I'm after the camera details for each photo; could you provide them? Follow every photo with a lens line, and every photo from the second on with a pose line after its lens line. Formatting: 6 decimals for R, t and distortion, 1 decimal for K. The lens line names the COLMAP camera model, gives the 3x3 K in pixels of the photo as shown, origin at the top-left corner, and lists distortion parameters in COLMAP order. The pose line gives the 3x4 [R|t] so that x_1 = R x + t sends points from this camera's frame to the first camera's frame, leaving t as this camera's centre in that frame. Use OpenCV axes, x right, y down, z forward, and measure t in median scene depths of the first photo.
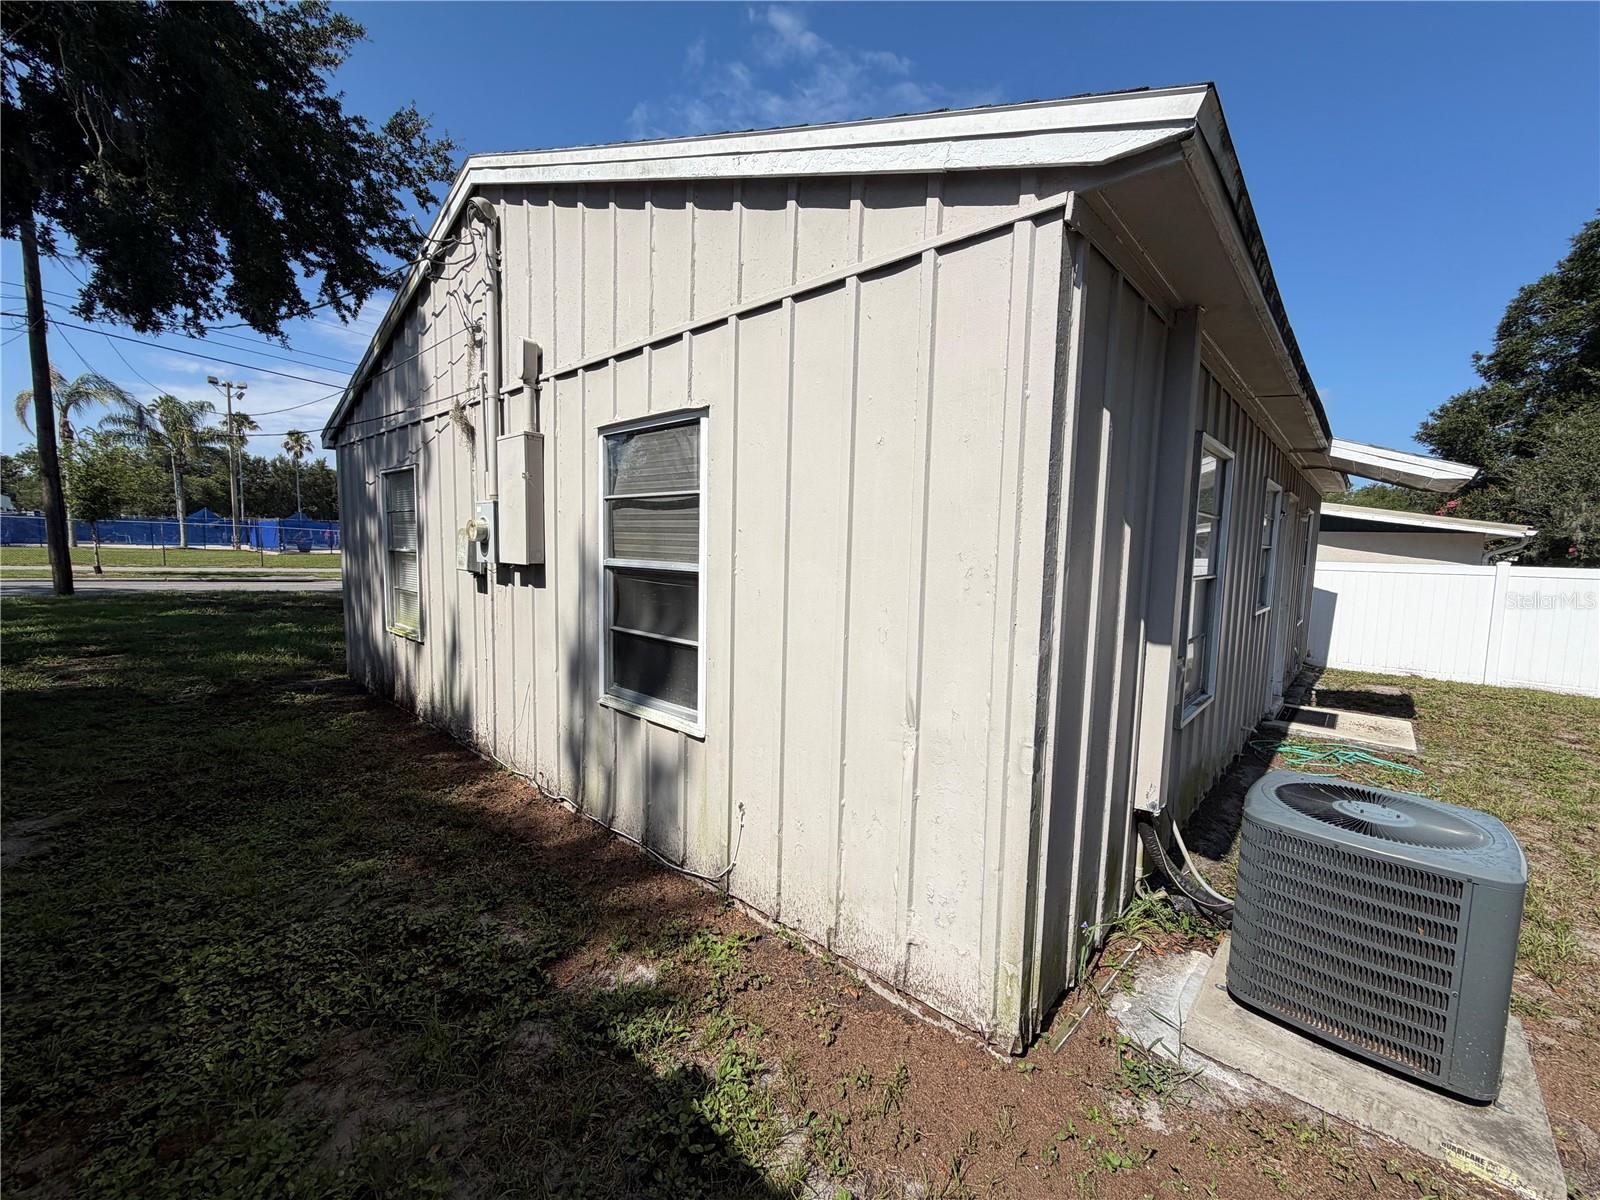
lens RADIAL K [[632.5, 0, 794.7], [0, 632.5, 601.1], [0, 0, 1]] dist [0.001583, -0.000556]
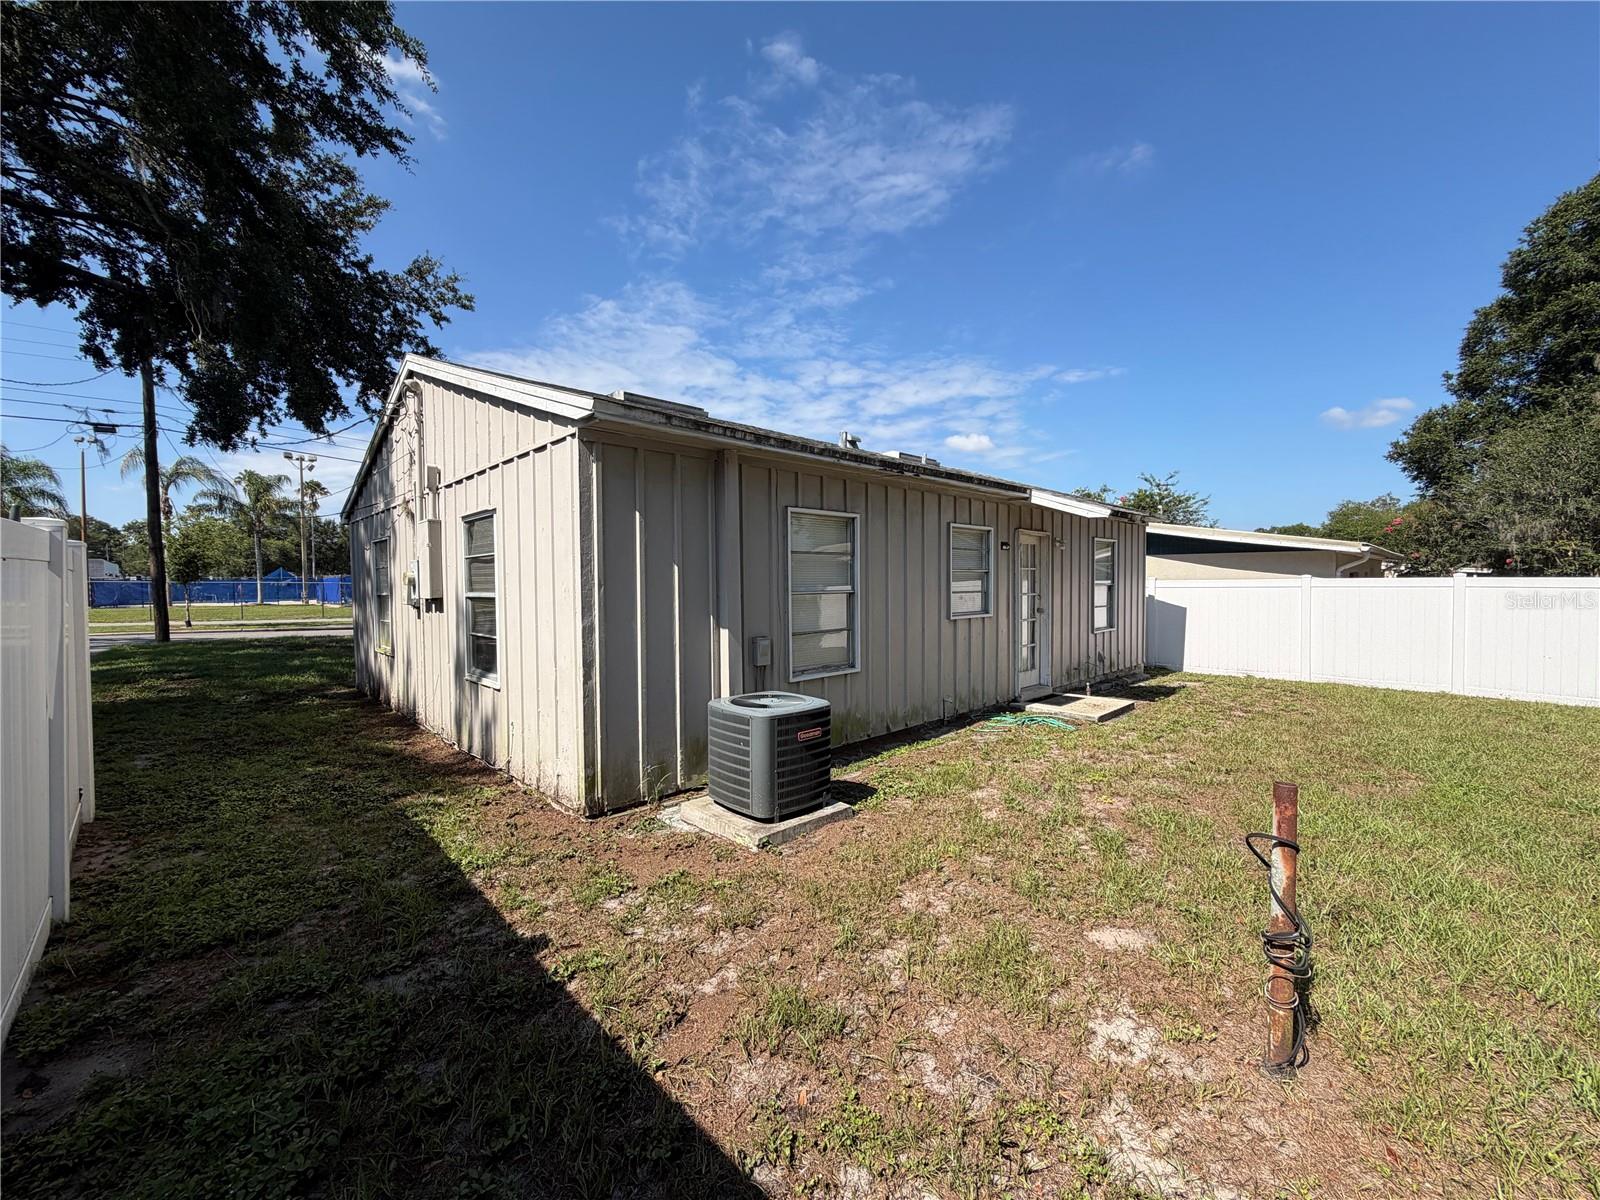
lens RADIAL K [[632.5, 0, 794.7], [0, 632.5, 601.1], [0, 0, 1]] dist [0.001583, -0.000556]
pose [[0.997105, -0.033244, -0.068379, 0.205414], [0.029051, 0.997689, -0.061425, 0.025185], [0.070263, 0.059260, 0.995767, -0.186317]]
